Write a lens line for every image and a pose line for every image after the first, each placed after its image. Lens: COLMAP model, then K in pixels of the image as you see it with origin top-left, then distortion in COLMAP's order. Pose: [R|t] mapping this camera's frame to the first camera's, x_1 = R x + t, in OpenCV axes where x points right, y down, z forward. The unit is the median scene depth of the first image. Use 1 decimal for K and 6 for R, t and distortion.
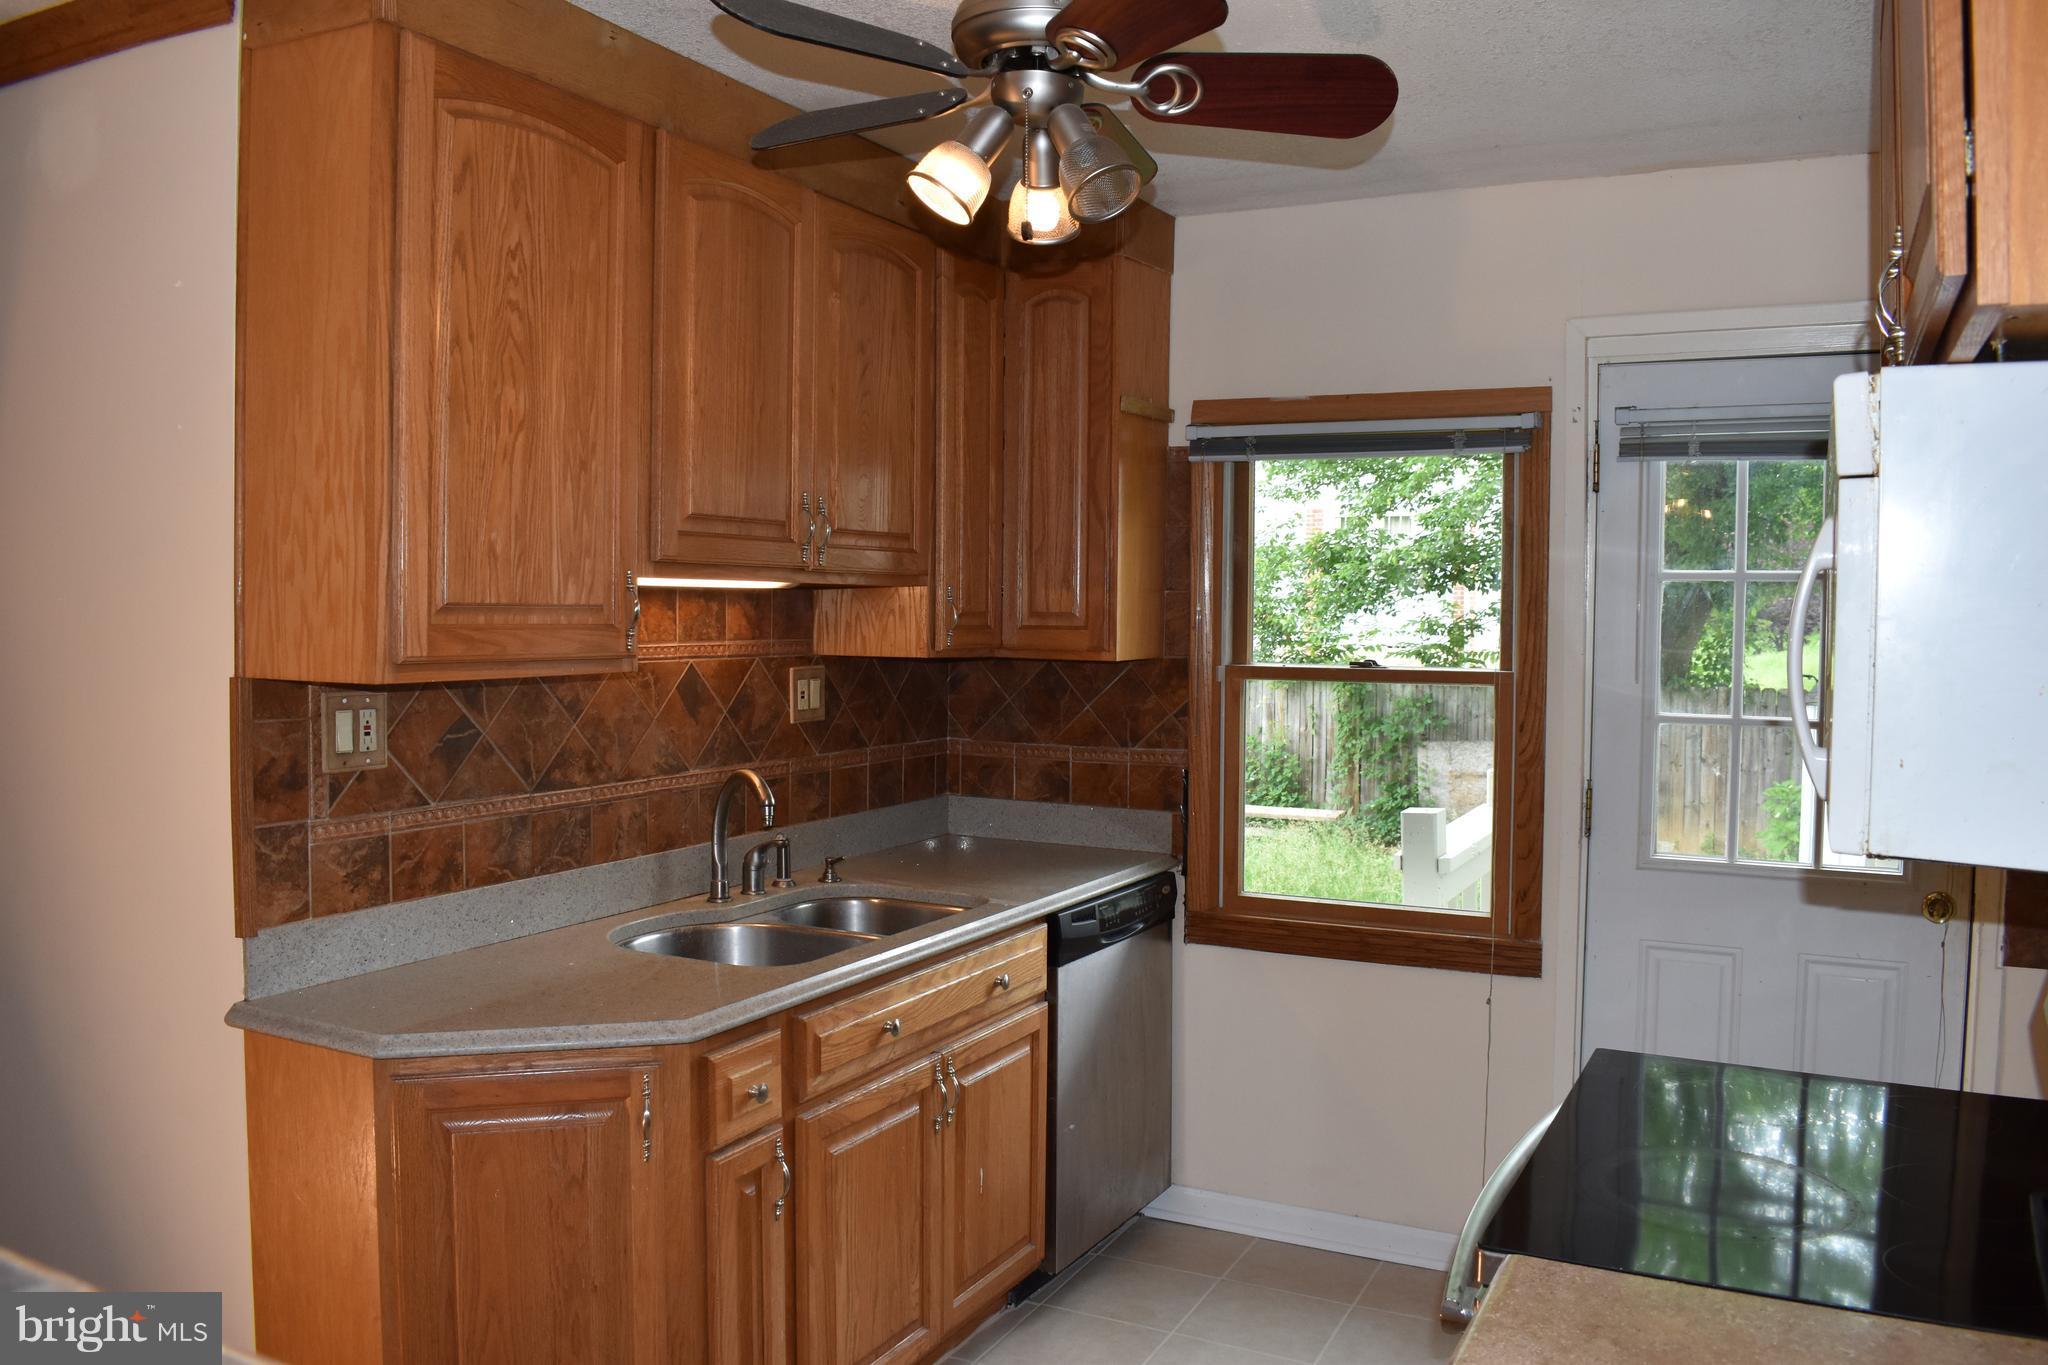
lens RADIAL K [[1676.6, 0, 1011.7], [0, 1676.6, 675.4], [0, 0, 1]] dist [-0.078005, -0.011876]
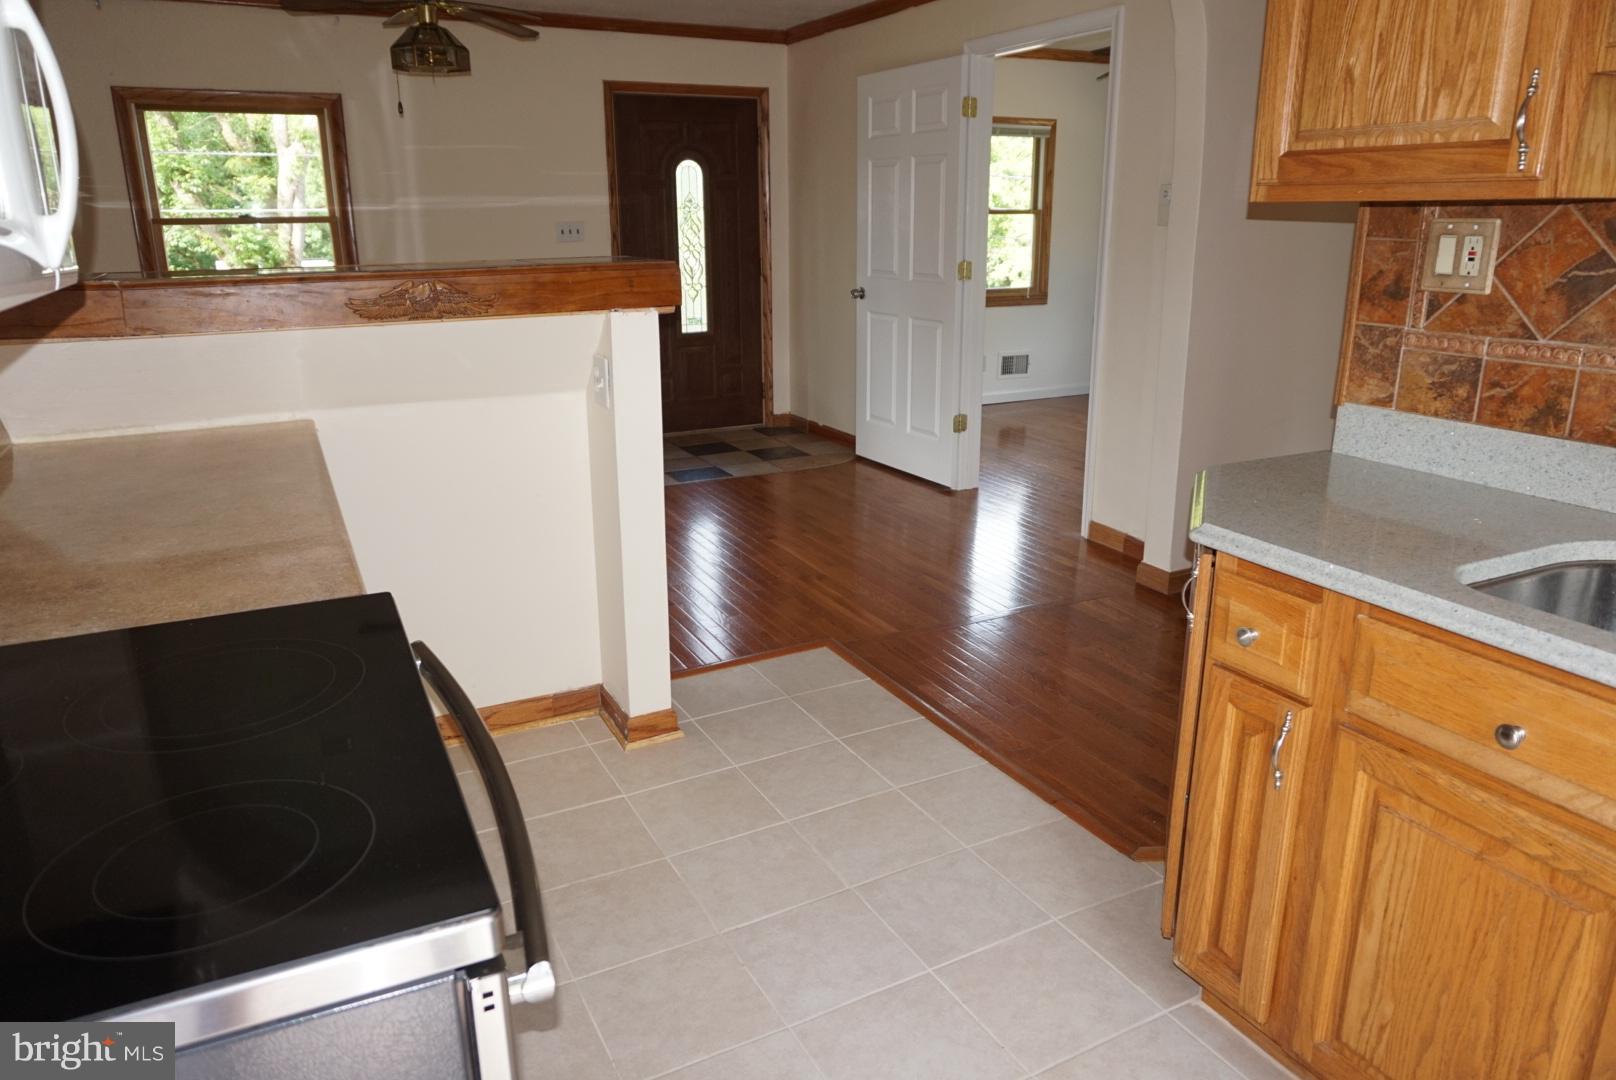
lens RADIAL K [[1099.8, 0, 804.7], [0, 1099.8, 542.8], [0, 0, 1]] dist [-0.027245, 0.021875]
pose [[-0.604979, 0.222645, -0.764480, 0.471356], [-0.032864, 0.952310, 0.303356, 0.009460], [0.795563, 0.208648, -0.568811, 1.101522]]
